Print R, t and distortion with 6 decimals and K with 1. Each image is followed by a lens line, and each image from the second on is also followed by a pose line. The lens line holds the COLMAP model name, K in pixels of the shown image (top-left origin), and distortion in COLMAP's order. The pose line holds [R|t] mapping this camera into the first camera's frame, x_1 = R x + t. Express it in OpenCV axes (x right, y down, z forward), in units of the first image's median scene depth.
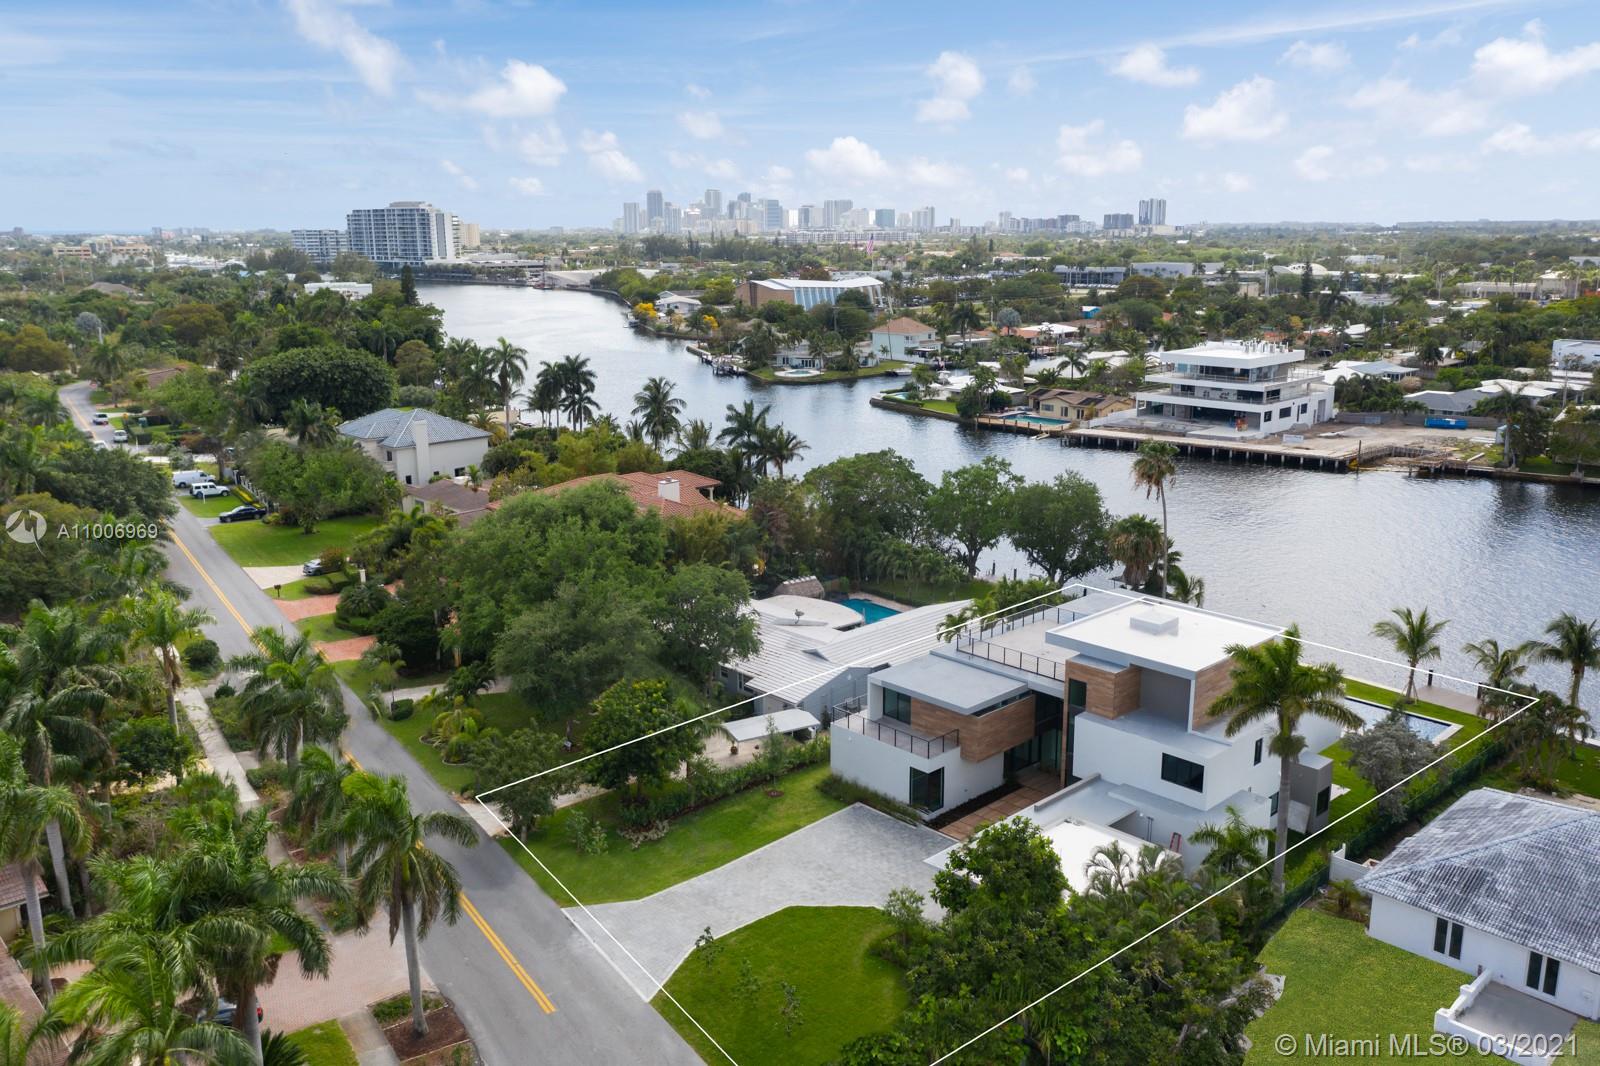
lens RADIAL K [[1286.5, 0, 800.0], [0, 1286.5, 533.0], [0, 0, 1]] dist [0.055118, 0.000418]
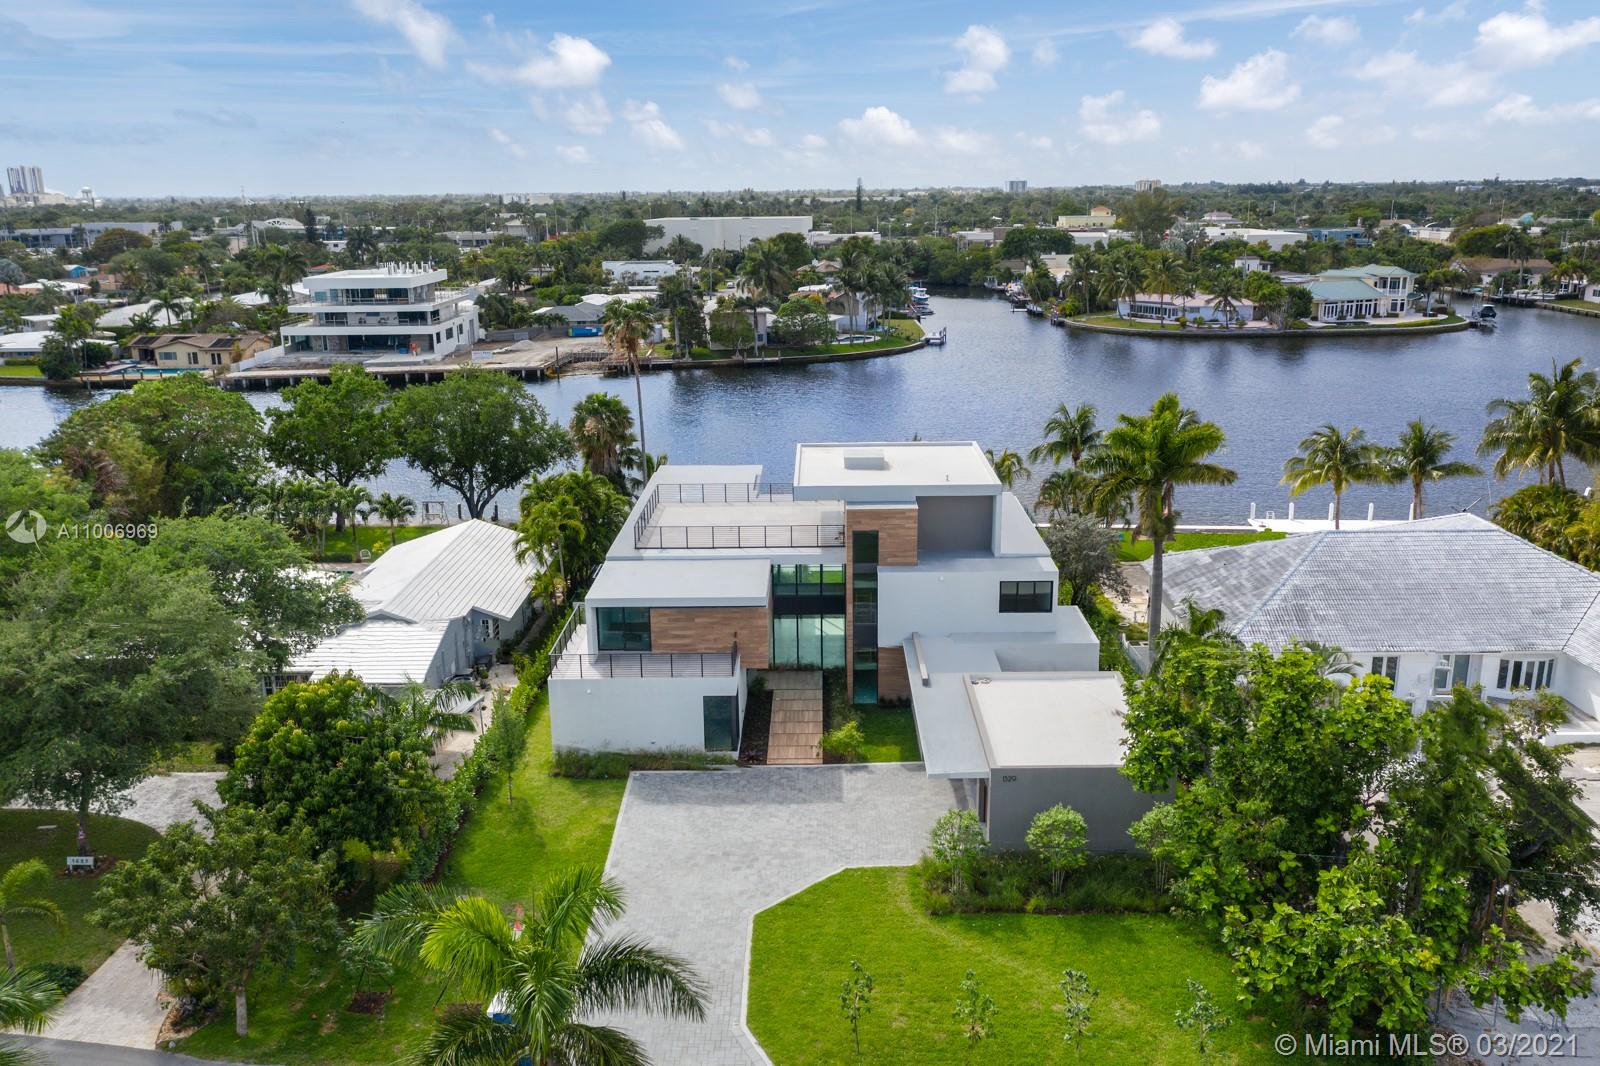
lens RADIAL K [[1299.0, 0, 800.0], [0, 1299.0, 533.0], [0, 0, 1]] dist [-0.008505, -0.005163]
pose [[0.691145, -0.184711, 0.698713, -0.134150], [0.174991, 0.980791, 0.086185, 0.012838], [-0.701210, 0.062703, 0.710192, 0.156353]]
